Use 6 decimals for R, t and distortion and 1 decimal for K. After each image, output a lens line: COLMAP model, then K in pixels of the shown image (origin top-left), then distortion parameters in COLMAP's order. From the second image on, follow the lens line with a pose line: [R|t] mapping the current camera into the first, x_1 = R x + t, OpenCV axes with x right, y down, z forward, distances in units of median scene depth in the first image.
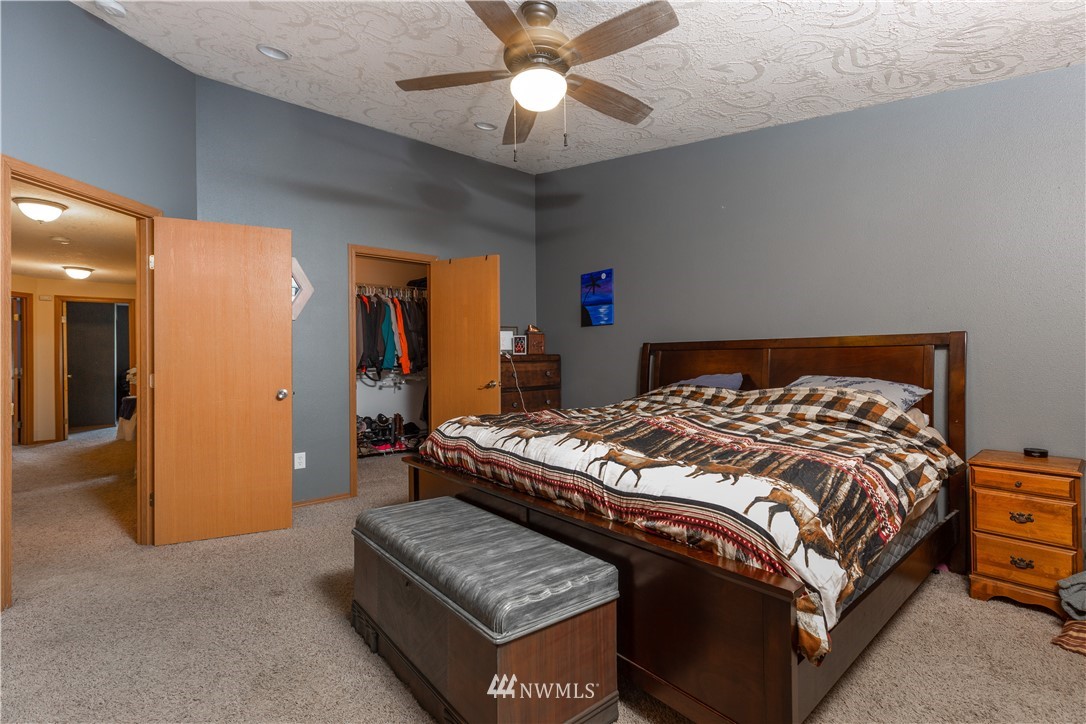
lens RADIAL K [[509.7, 0, 543.0], [0, 509.7, 362.0], [0, 0, 1]] dist [0.001900, 0.000286]
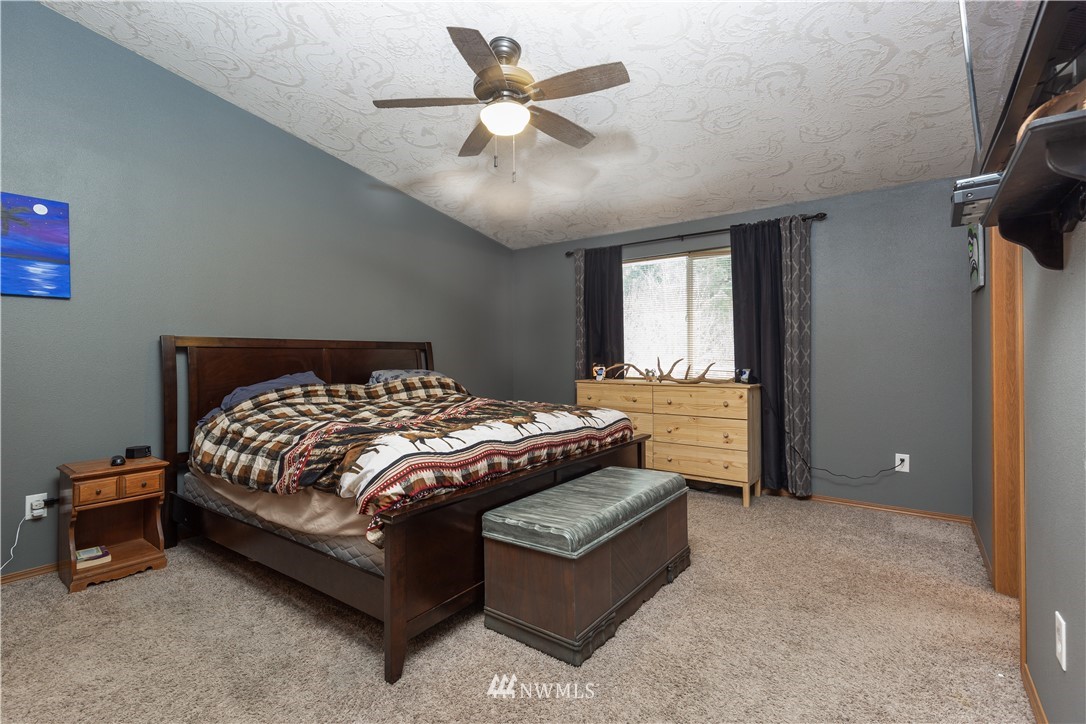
lens RADIAL K [[509.7, 0, 543.0], [0, 509.7, 362.0], [0, 0, 1]] dist [0.001900, 0.000286]
pose [[-0.261400, -0.001415, 0.965230, -1.177612], [0.012471, 0.999911, 0.004843, 0.006107], [-0.965150, 0.013303, -0.261359, 1.277479]]
